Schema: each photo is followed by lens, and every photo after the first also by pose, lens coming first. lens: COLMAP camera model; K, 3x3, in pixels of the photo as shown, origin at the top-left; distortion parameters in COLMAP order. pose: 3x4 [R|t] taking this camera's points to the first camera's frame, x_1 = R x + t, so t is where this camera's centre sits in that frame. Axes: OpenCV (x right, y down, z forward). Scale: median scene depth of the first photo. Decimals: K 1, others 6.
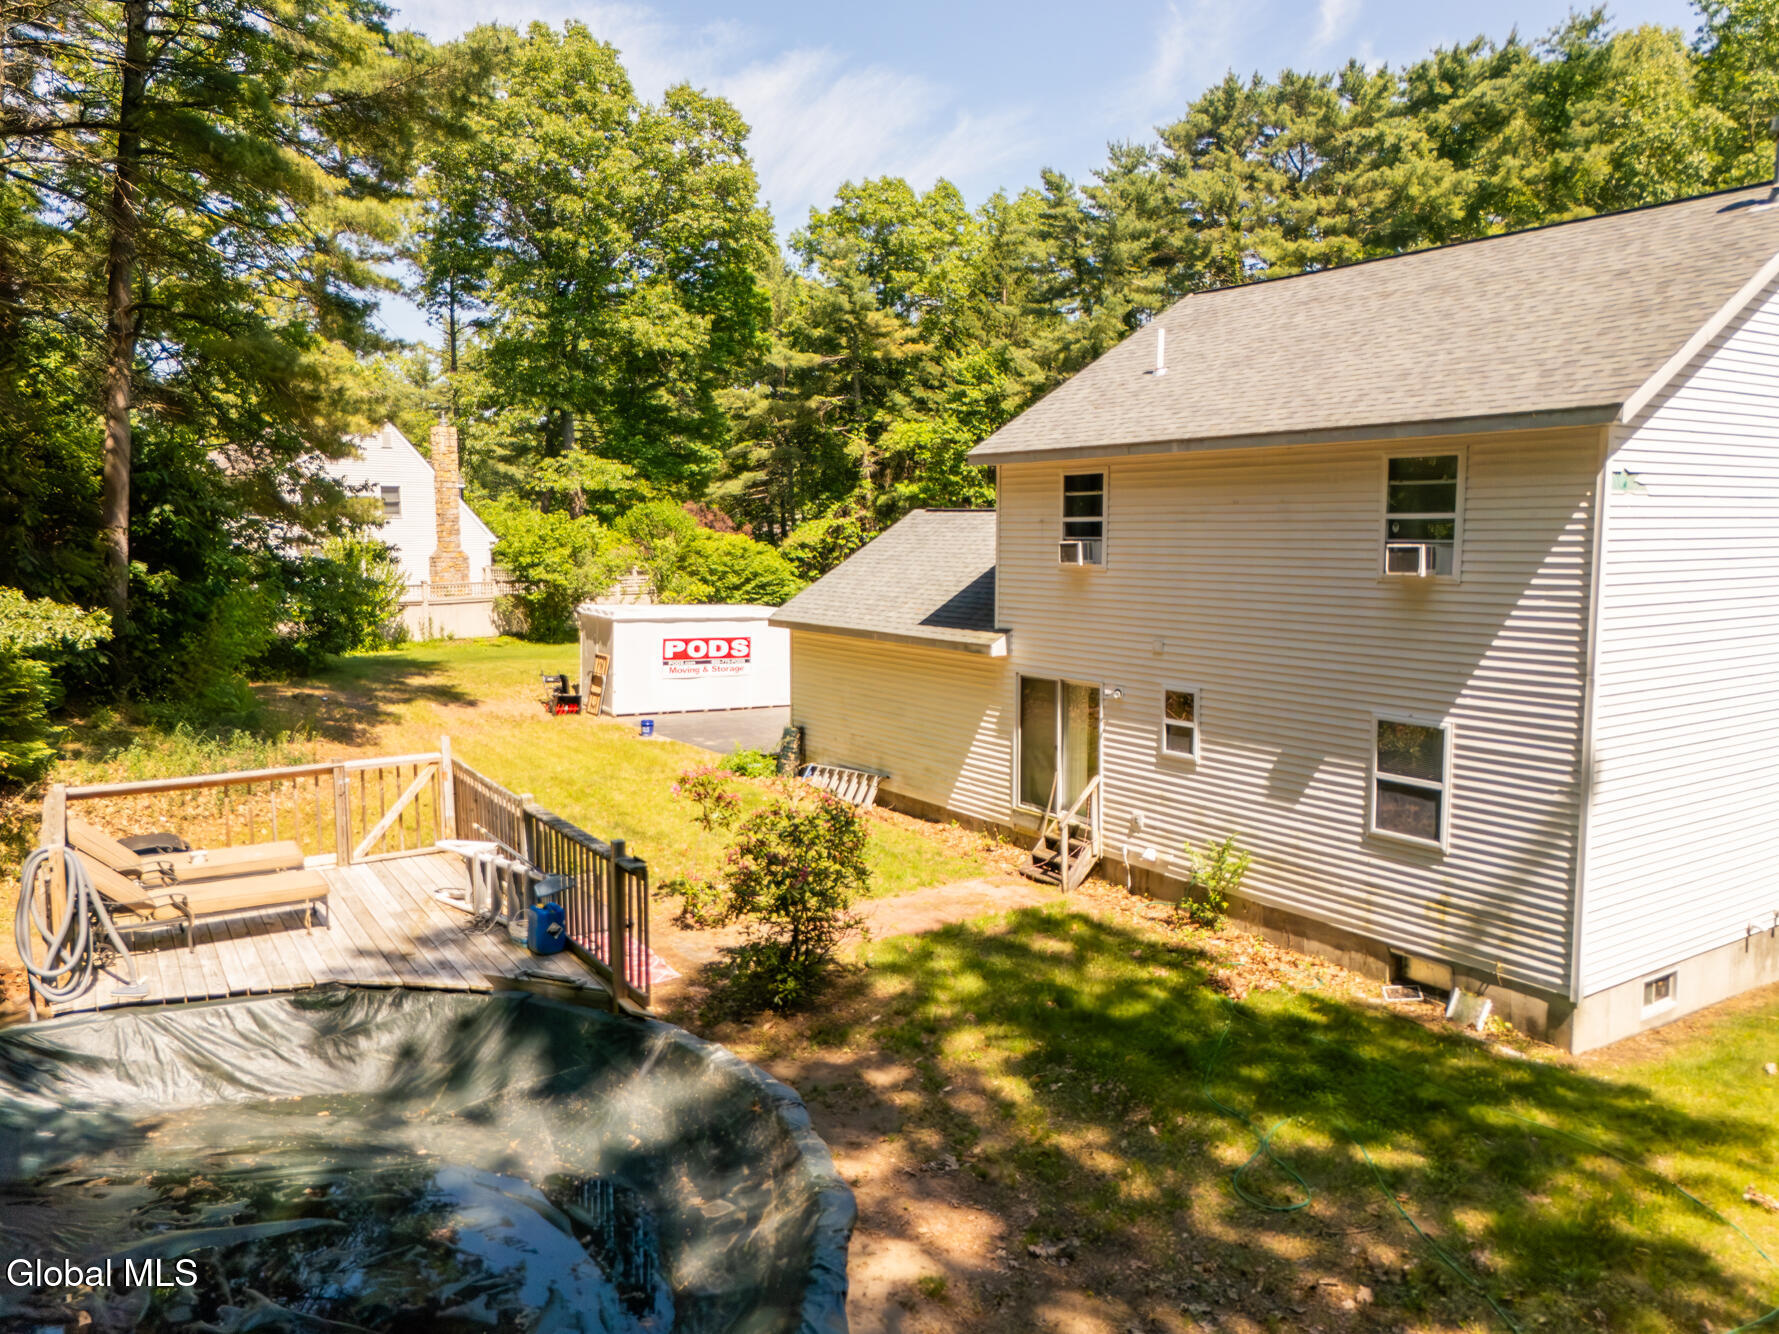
lens RADIAL K [[1314.0, 0, 894.2], [0, 1314.0, 666.9], [0, 0, 1]] dist [0.063437, -0.058135]
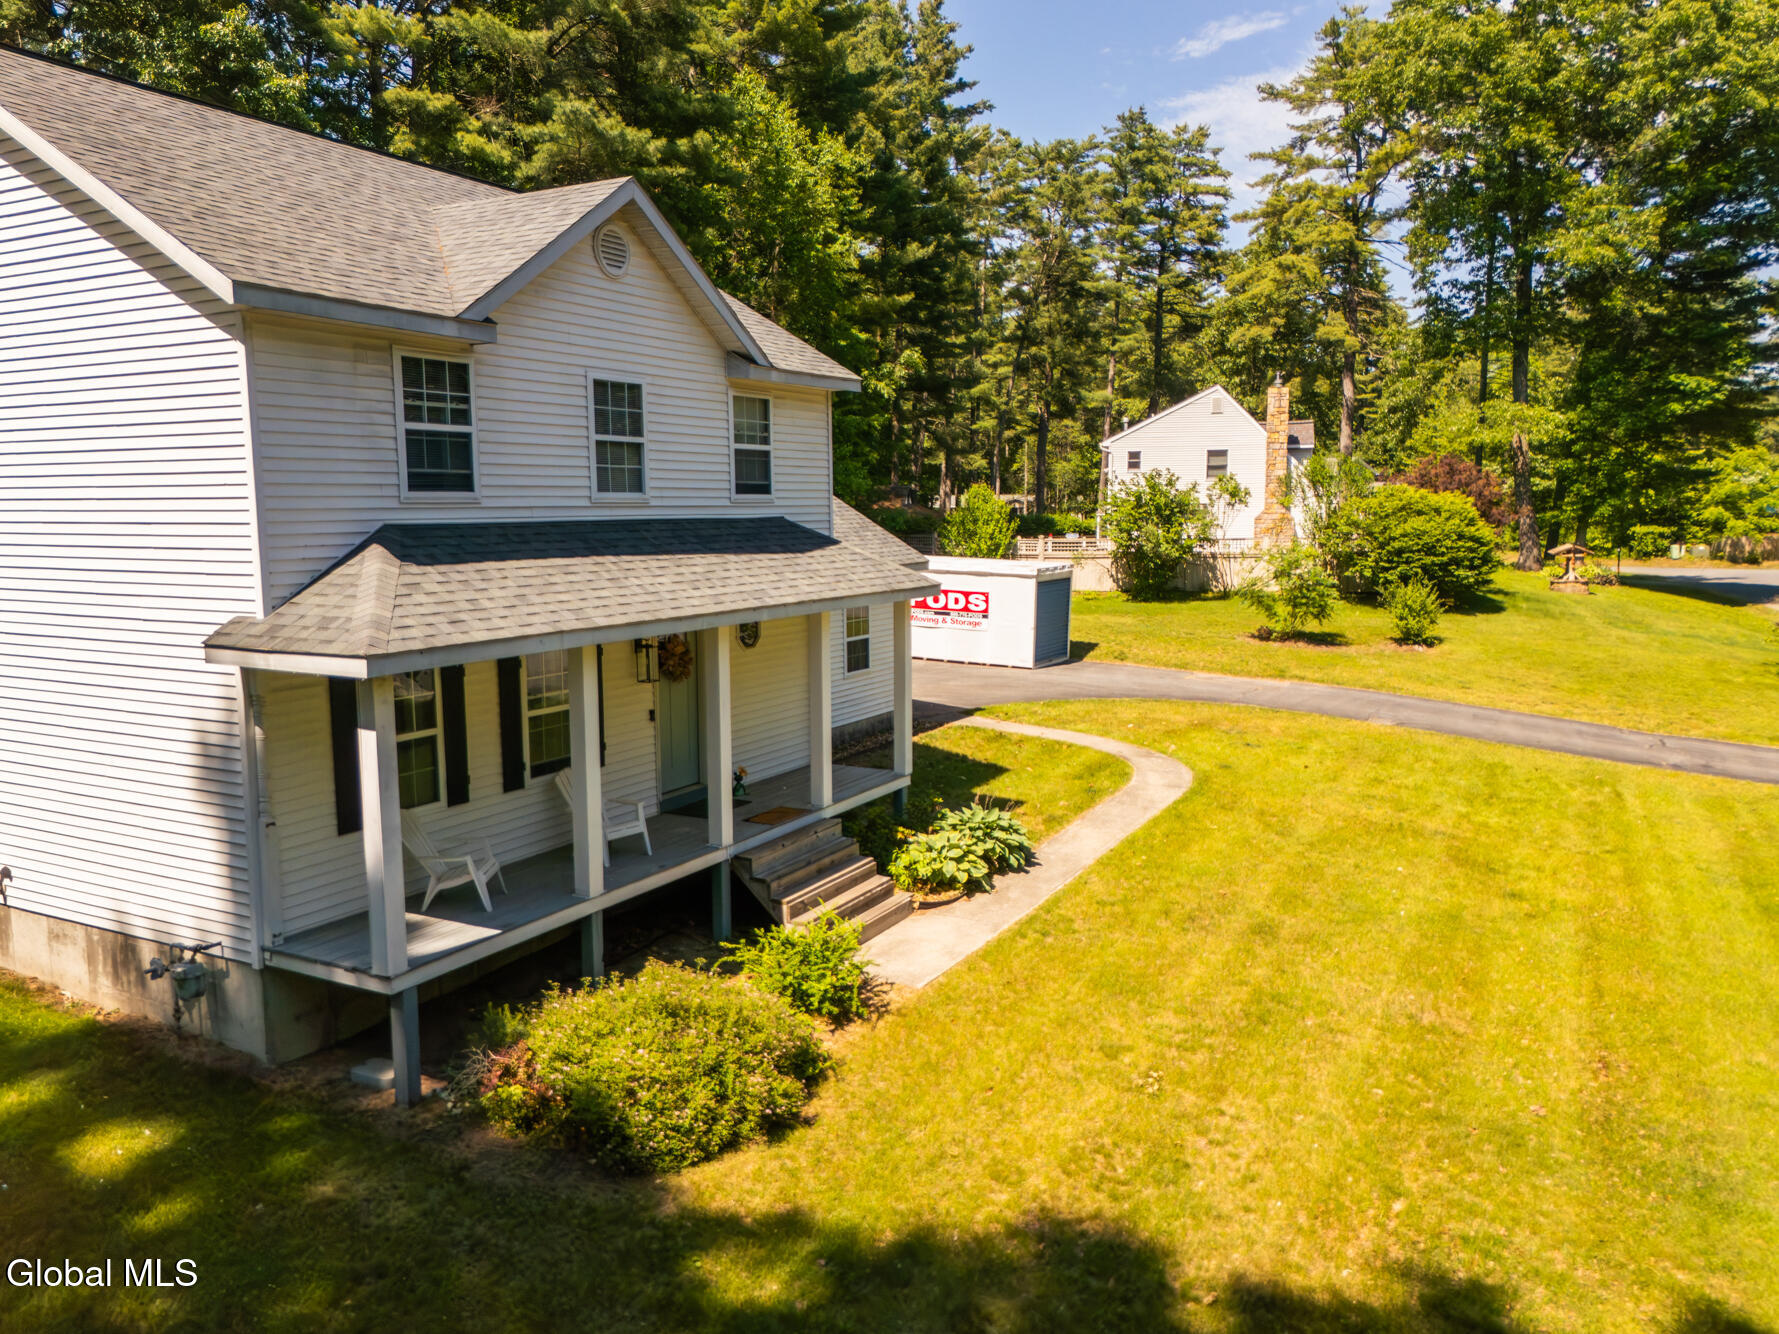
lens RADIAL K [[1314.0, 0, 894.2], [0, 1314.0, 666.9], [0, 0, 1]] dist [0.063437, -0.058135]
pose [[0.455006, 0.110484, -0.883608, 2.076980], [-0.091486, 0.992823, 0.077030, -0.102362], [0.885776, 0.045789, 0.461848, 1.349291]]
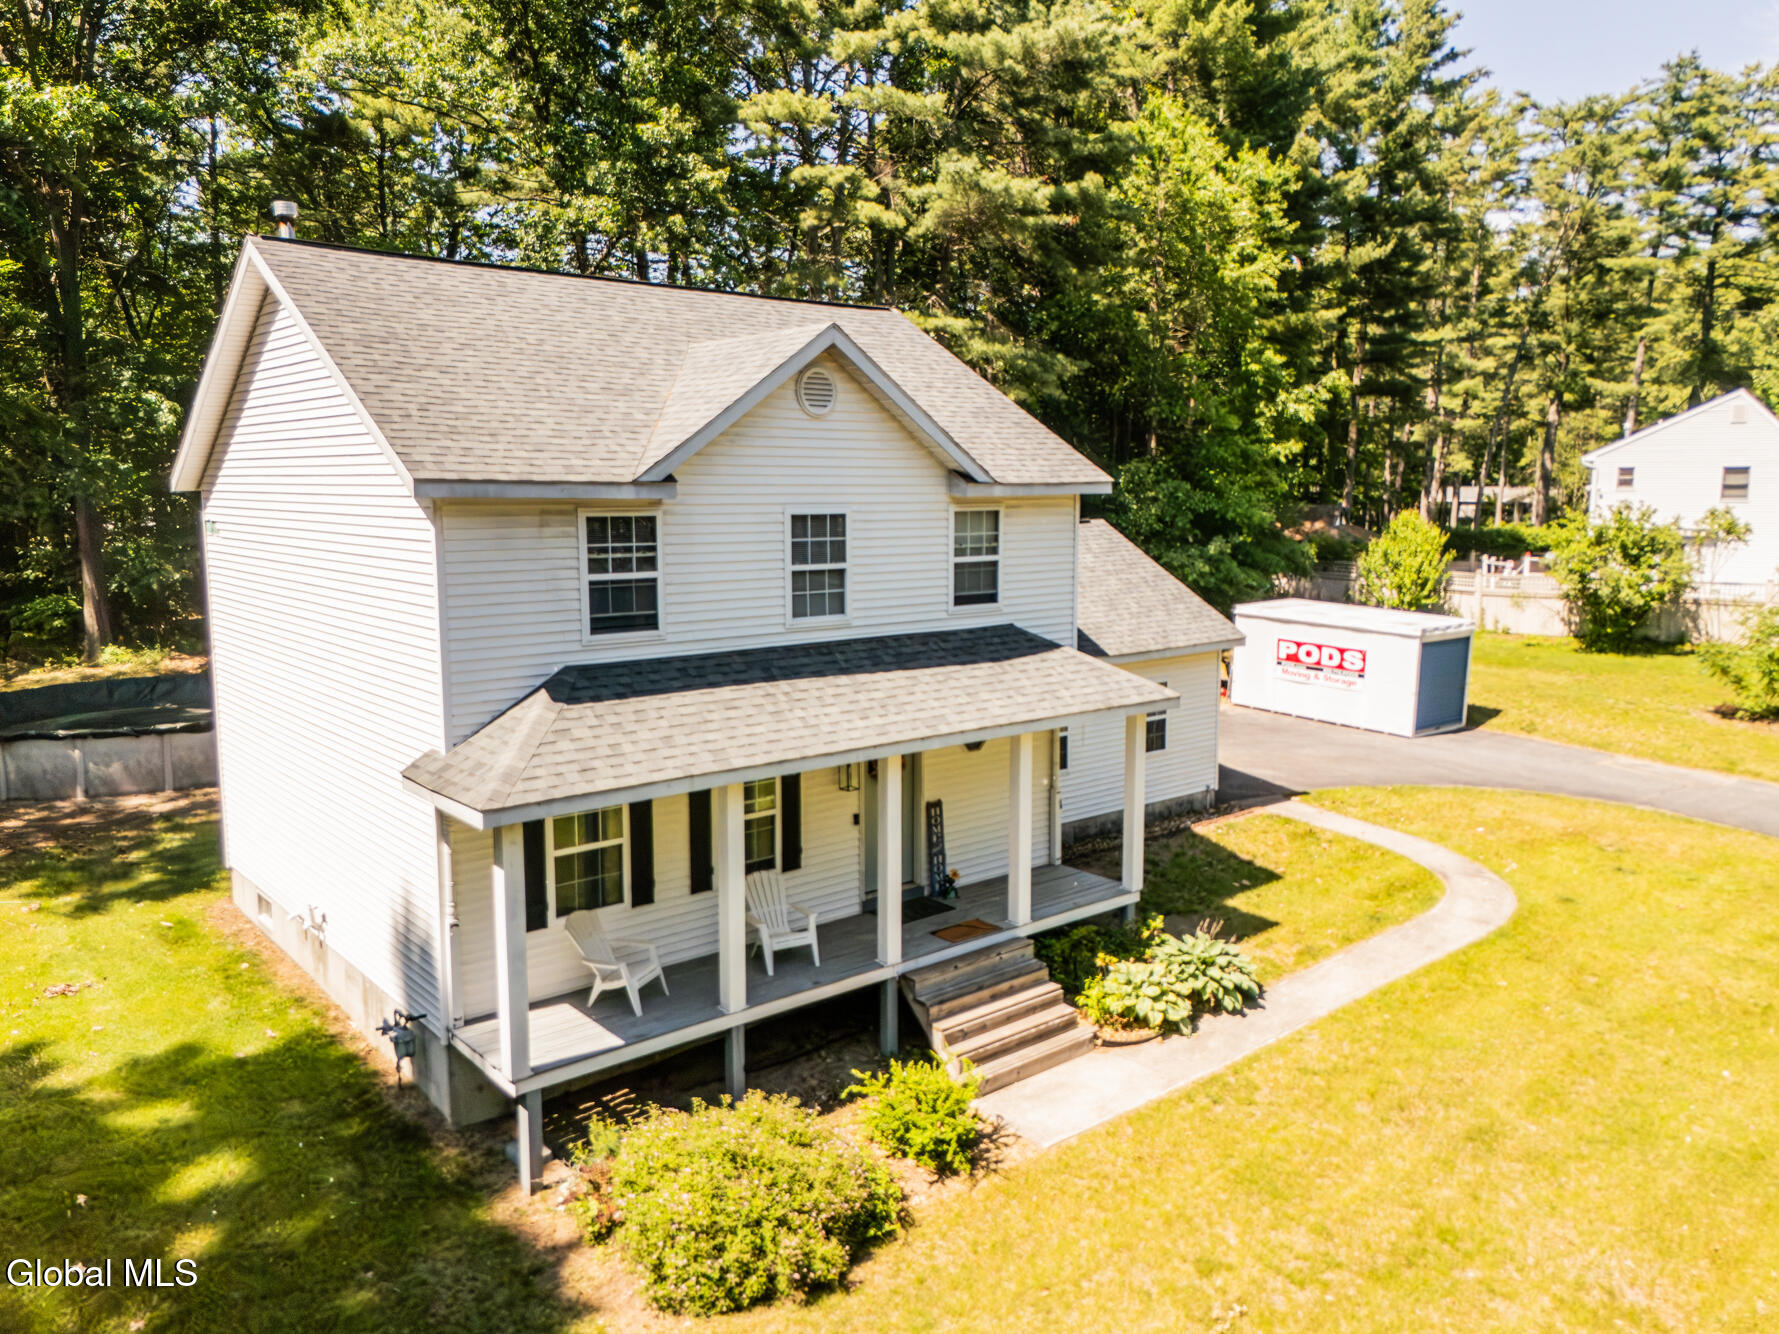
lens RADIAL K [[1314.0, 0, 894.2], [0, 1314.0, 666.9], [0, 0, 1]] dist [0.063437, -0.058135]
pose [[0.101563, 0.139646, -0.984979, 2.142006], [-0.108372, 0.985760, 0.128583, -0.264584], [0.988909, 0.093685, 0.115250, 1.603000]]
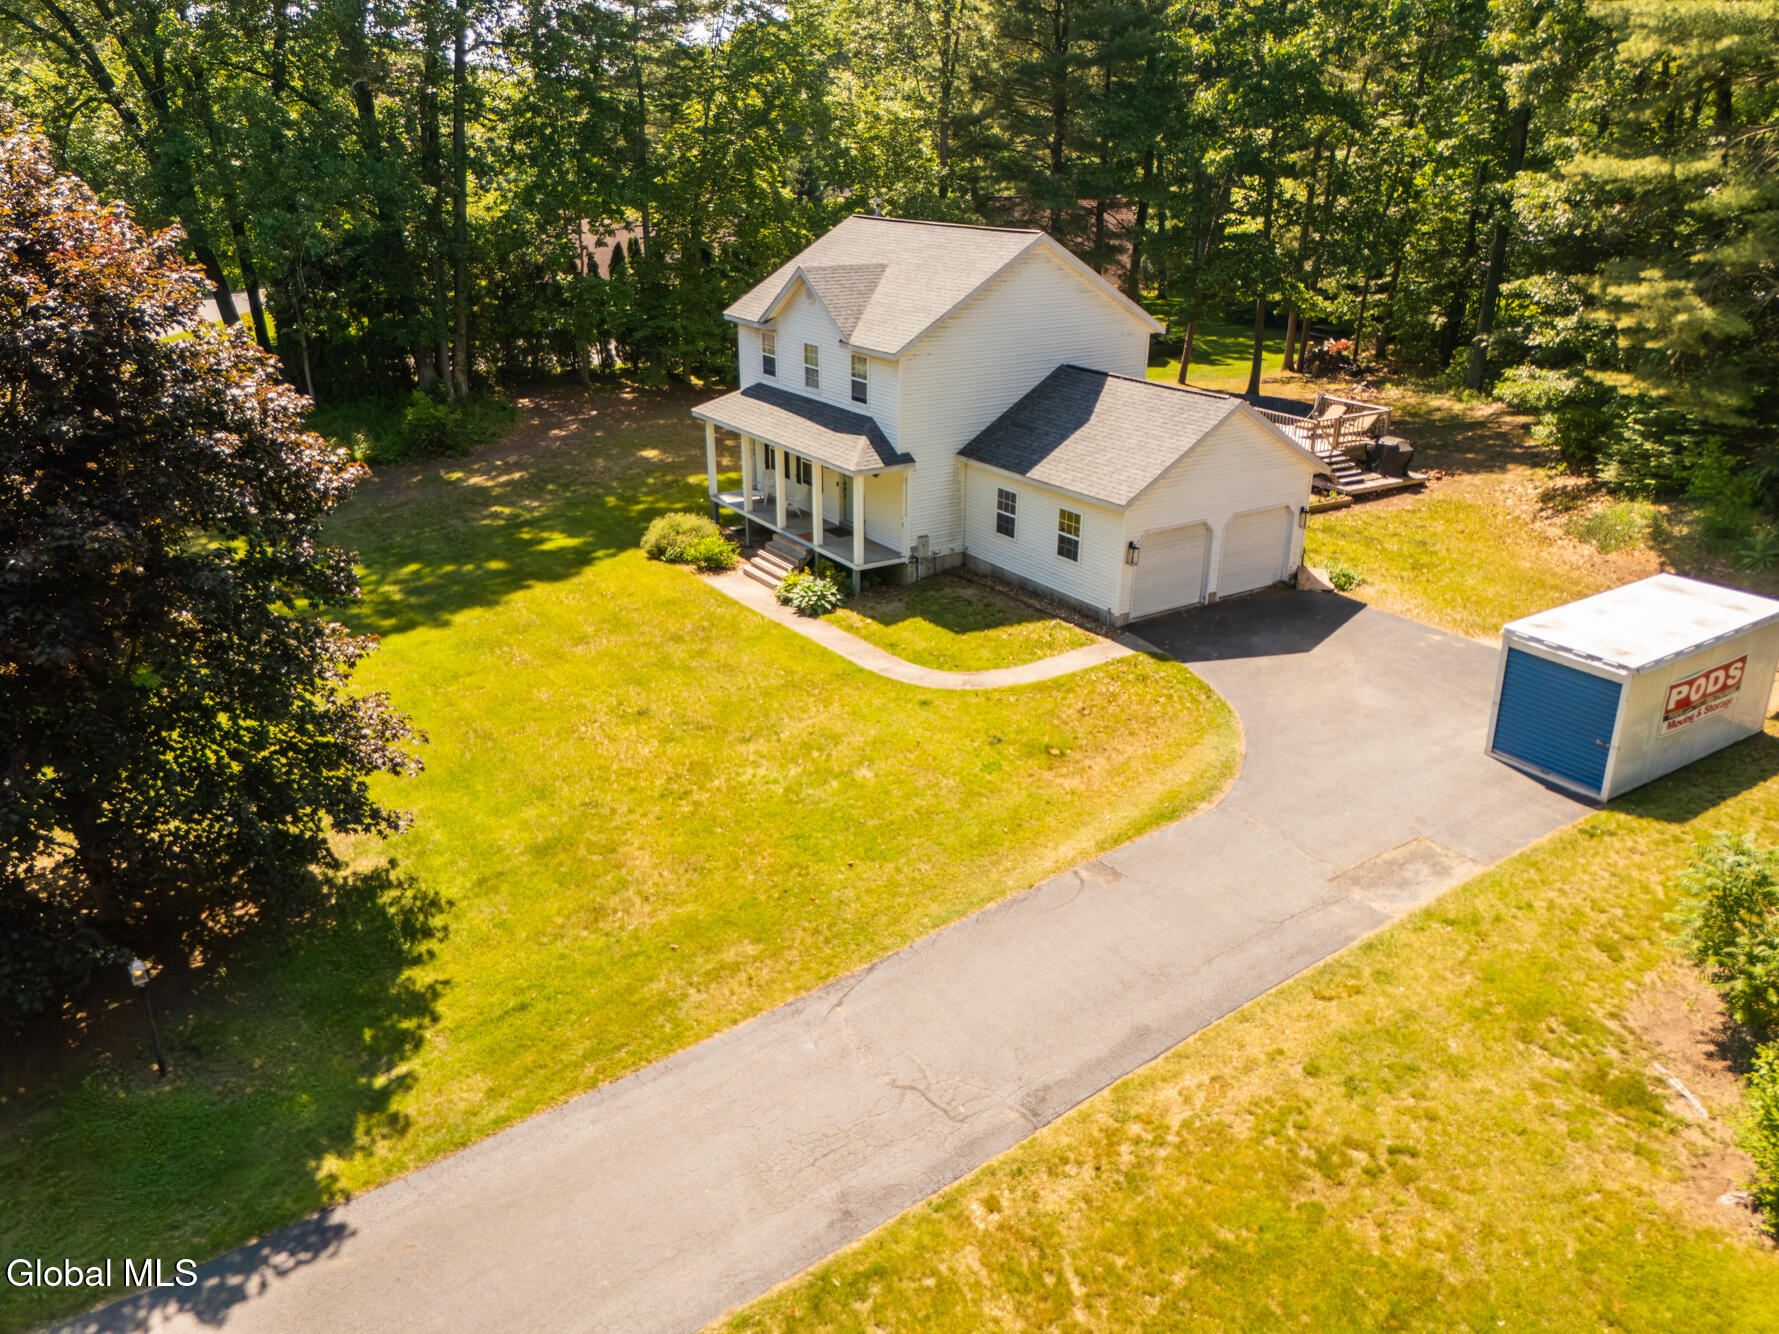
lens RADIAL K [[1299.2, 0, 885.0], [0, 1299.2, 668.2], [0, 0, 1]] dist [0.102481, -0.149611]
pose [[-0.999891, -0.009300, 0.011446, 0.696695], [-0.002828, 0.882607, 0.470103, -0.987733], [-0.014474, 0.470019, -0.882537, 4.622550]]
